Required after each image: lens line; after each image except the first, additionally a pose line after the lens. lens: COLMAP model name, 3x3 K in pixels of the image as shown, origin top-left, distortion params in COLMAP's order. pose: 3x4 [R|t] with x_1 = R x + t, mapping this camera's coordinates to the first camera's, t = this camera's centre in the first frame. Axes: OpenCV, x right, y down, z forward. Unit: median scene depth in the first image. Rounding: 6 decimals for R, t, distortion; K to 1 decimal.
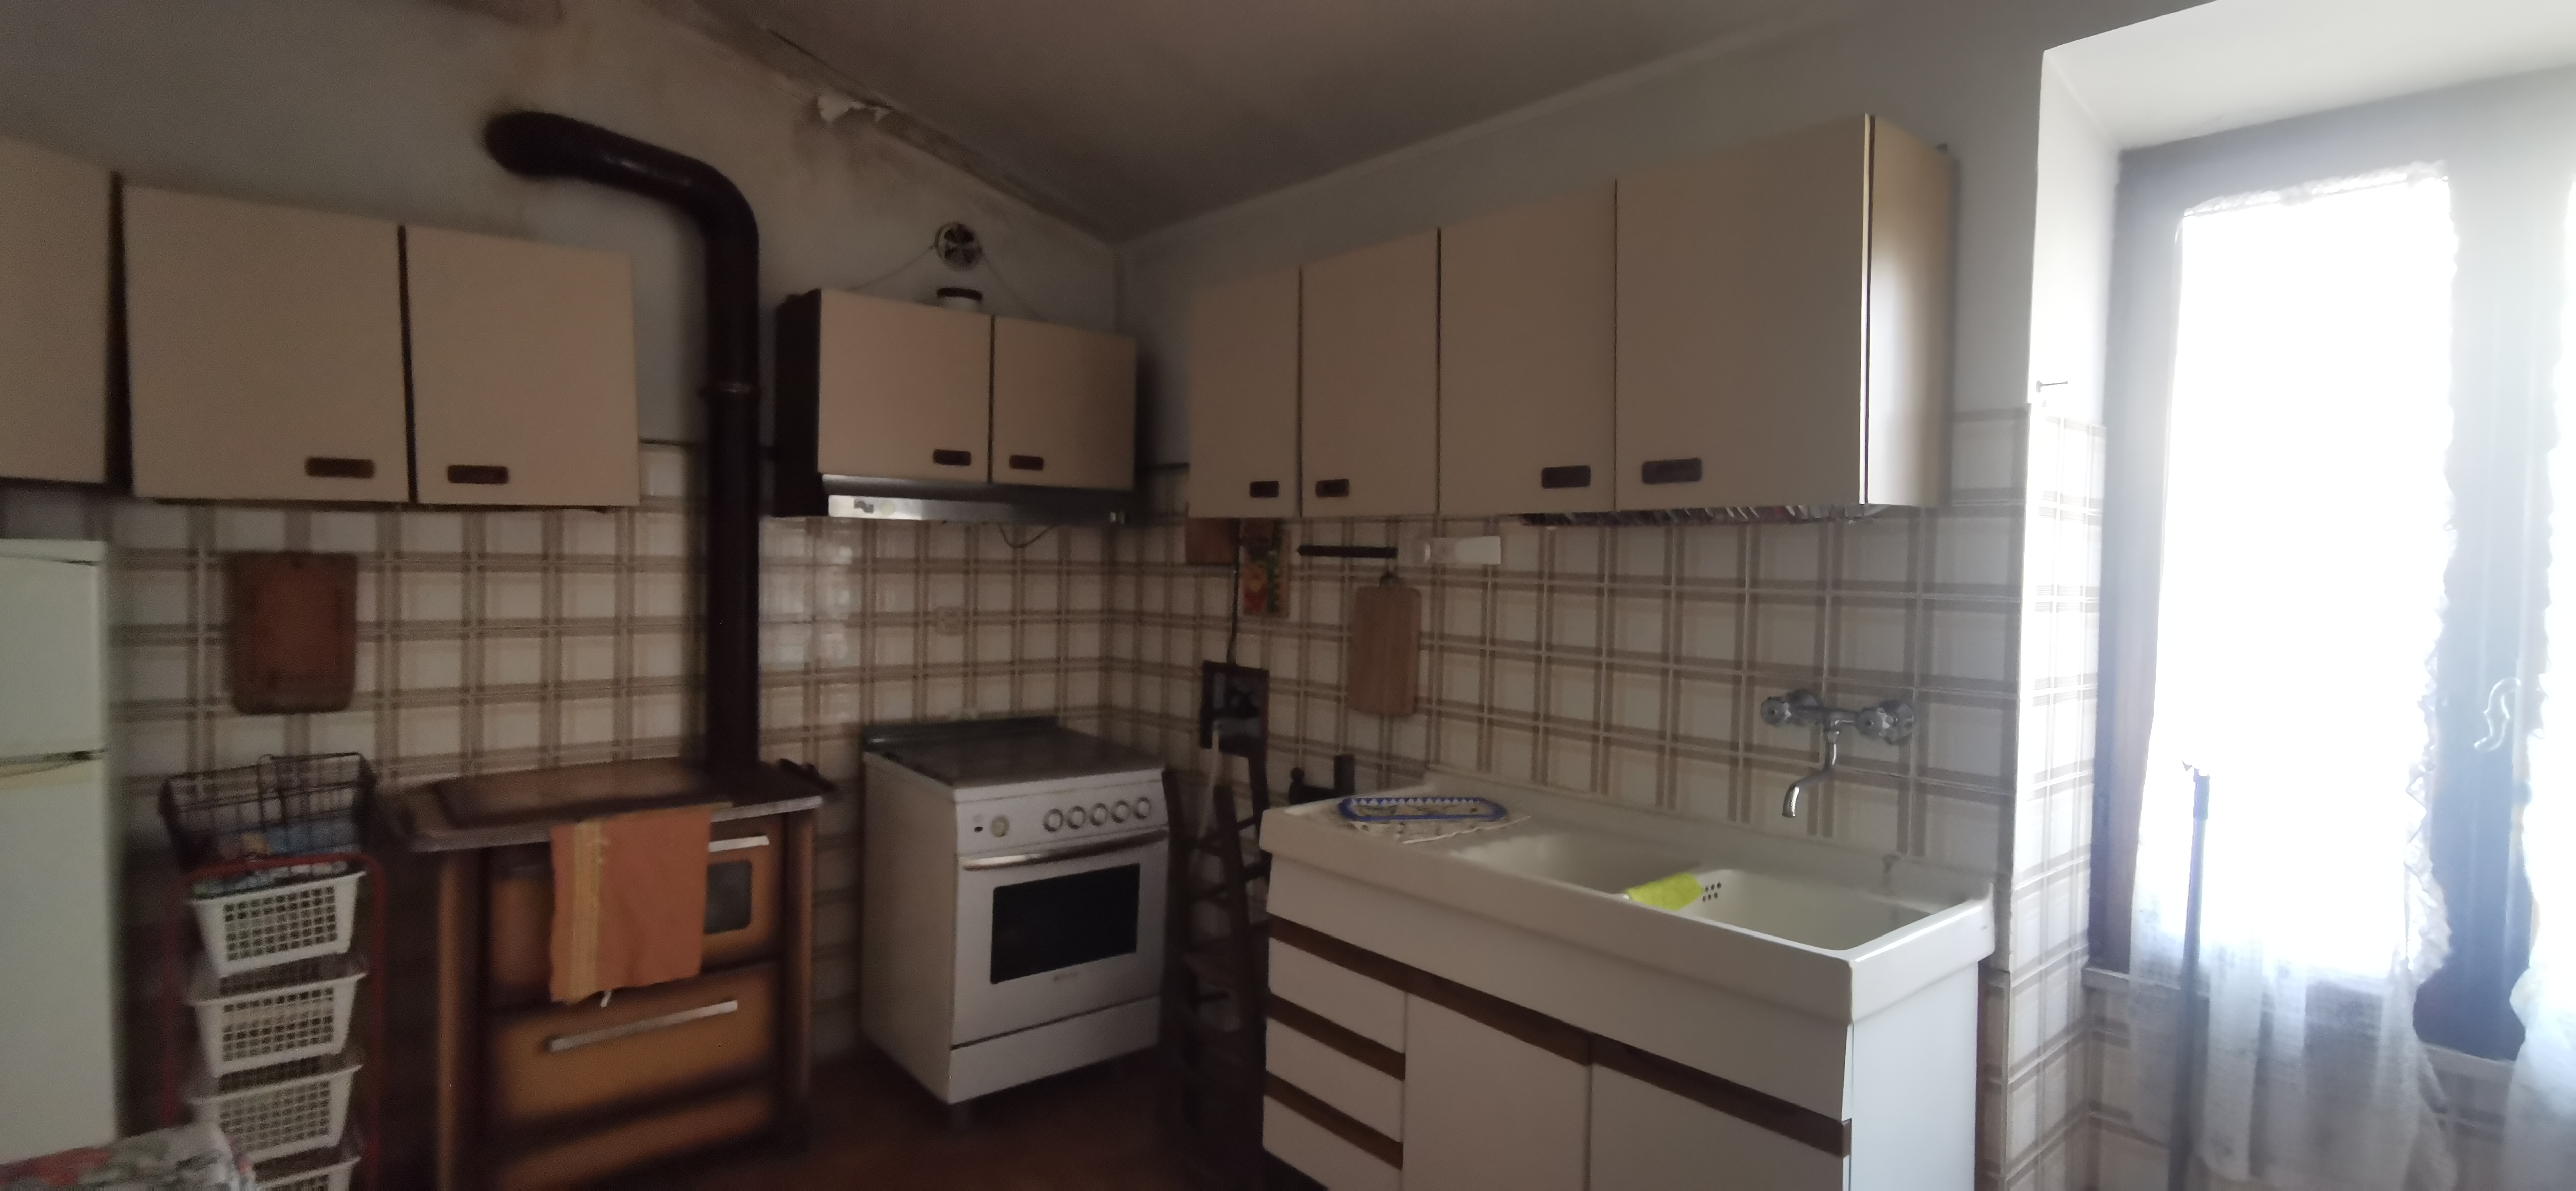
lens RADIAL K [[1184.8, 0, 1295.0], [0, 1184.8, 588.3], [0, 0, 1]] dist [-0.019345, 0.028945]
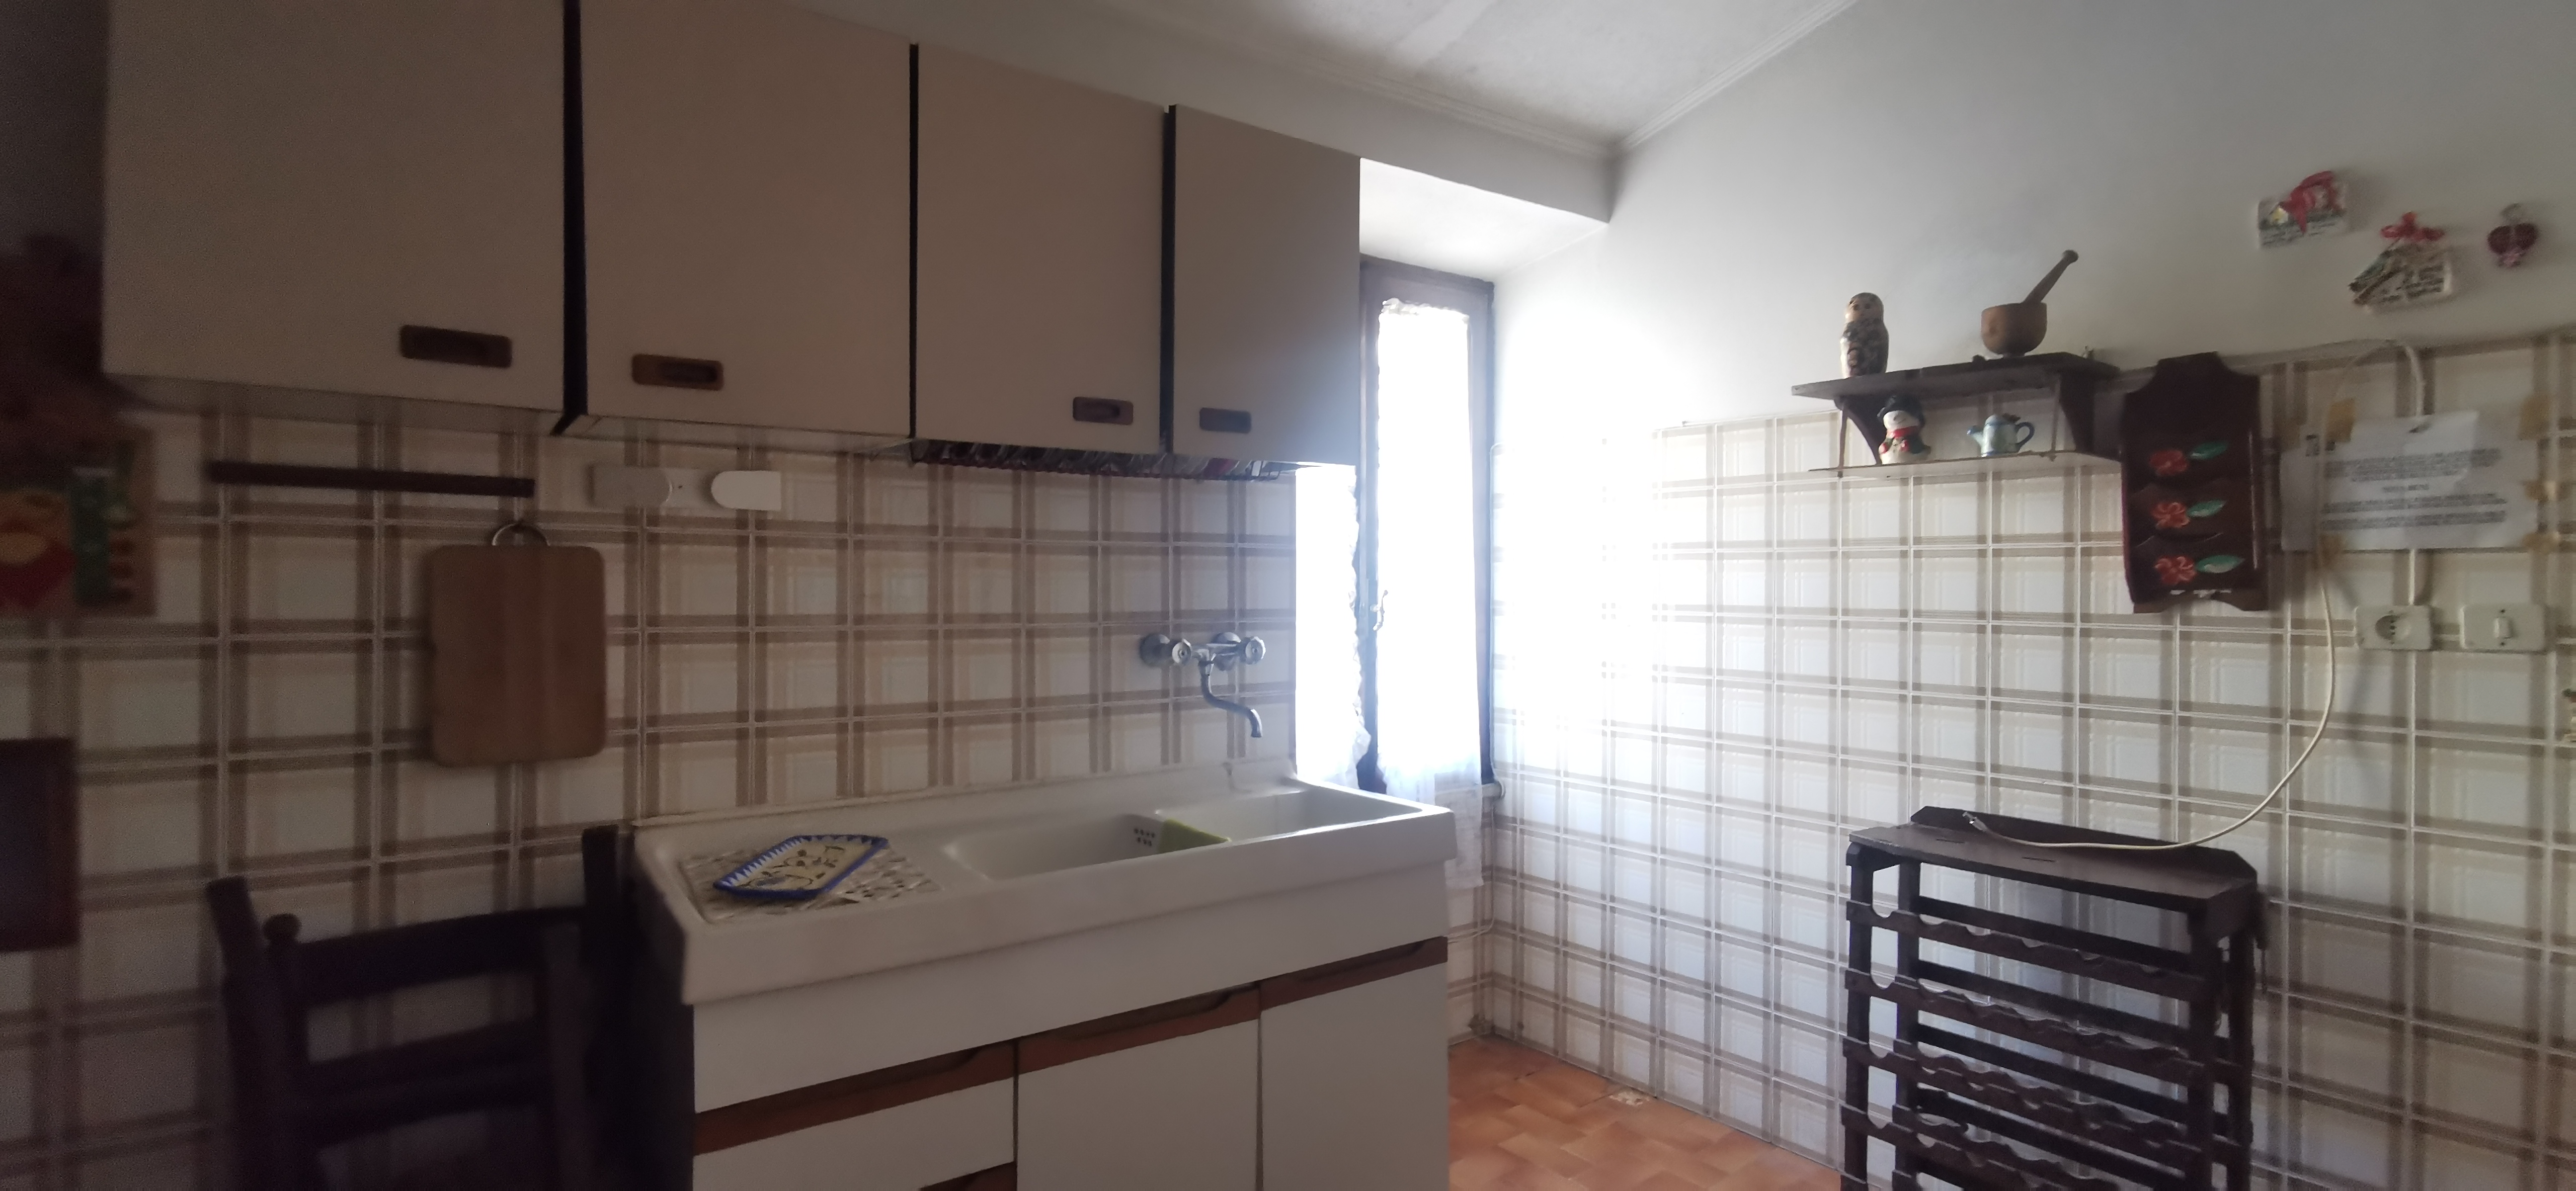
lens RADIAL K [[1184.8, 0, 1295.0], [0, 1184.8, 588.3], [0, 0, 1]] dist [-0.019345, 0.028945]
pose [[0.092871, -0.031219, 0.995189, -0.479645], [0.021223, 0.999343, 0.029368, 0.011444], [-0.995452, 0.018394, 0.093472, 0.575933]]
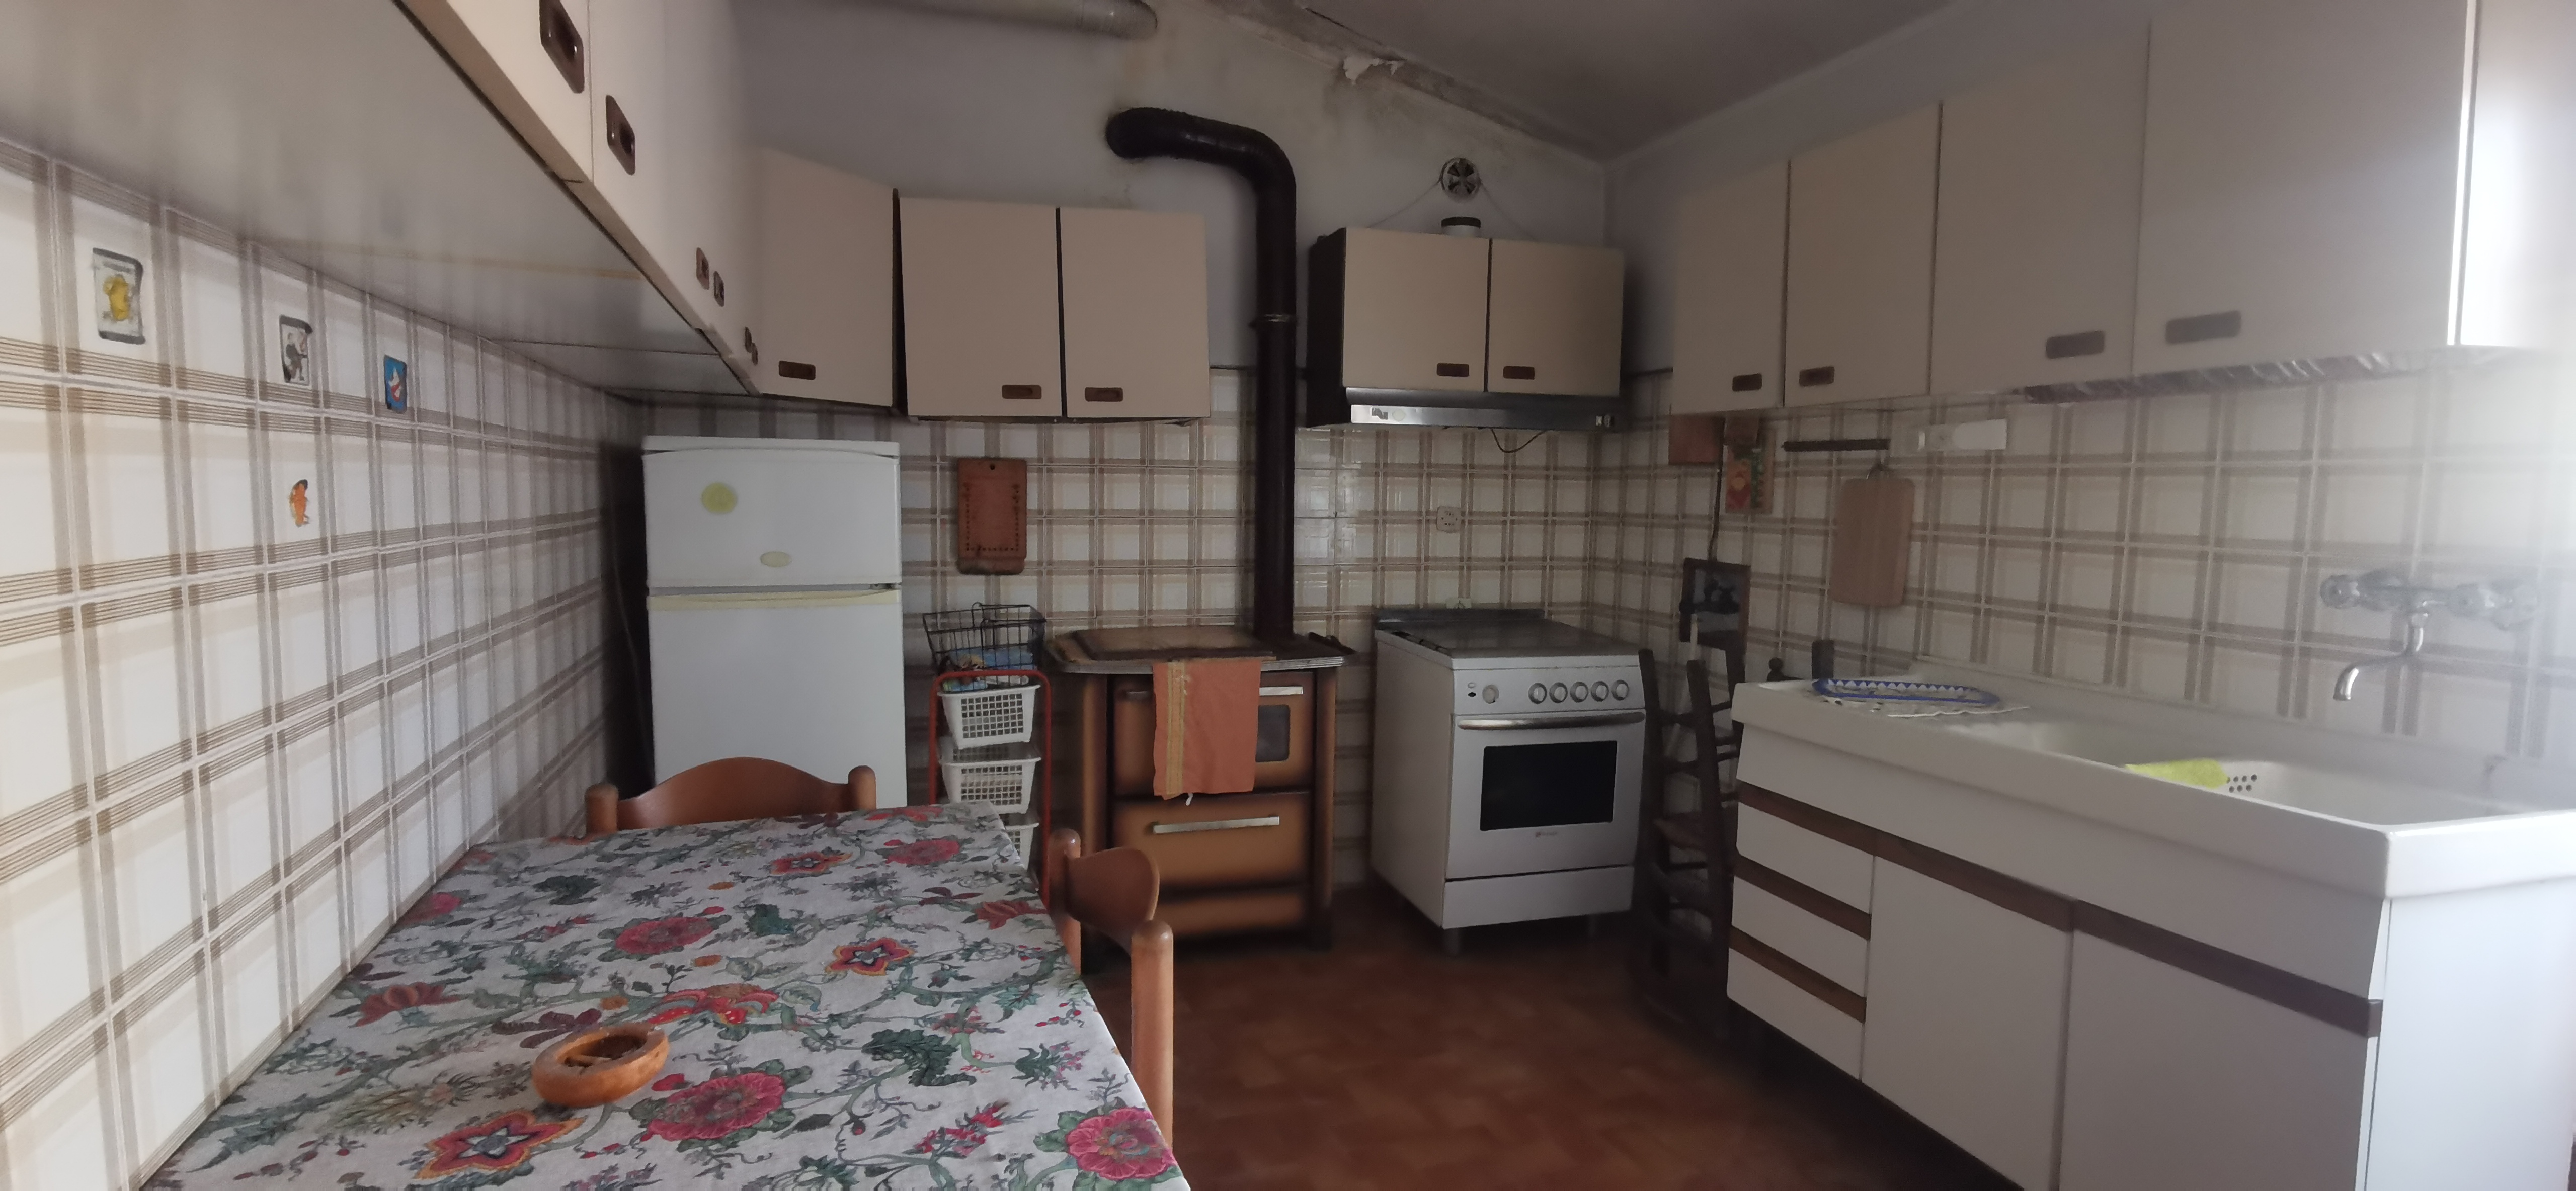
lens RADIAL K [[1195.2, 0, 1293.0], [0, 1195.2, 582.9], [0, 0, 1]] dist [0.025183, 0.000335]
pose [[0.918454, 0.024353, -0.394777, 0.028497], [-0.005833, 0.998828, 0.048046, 0.041863], [0.395484, -0.041826, 0.917520, -0.128798]]
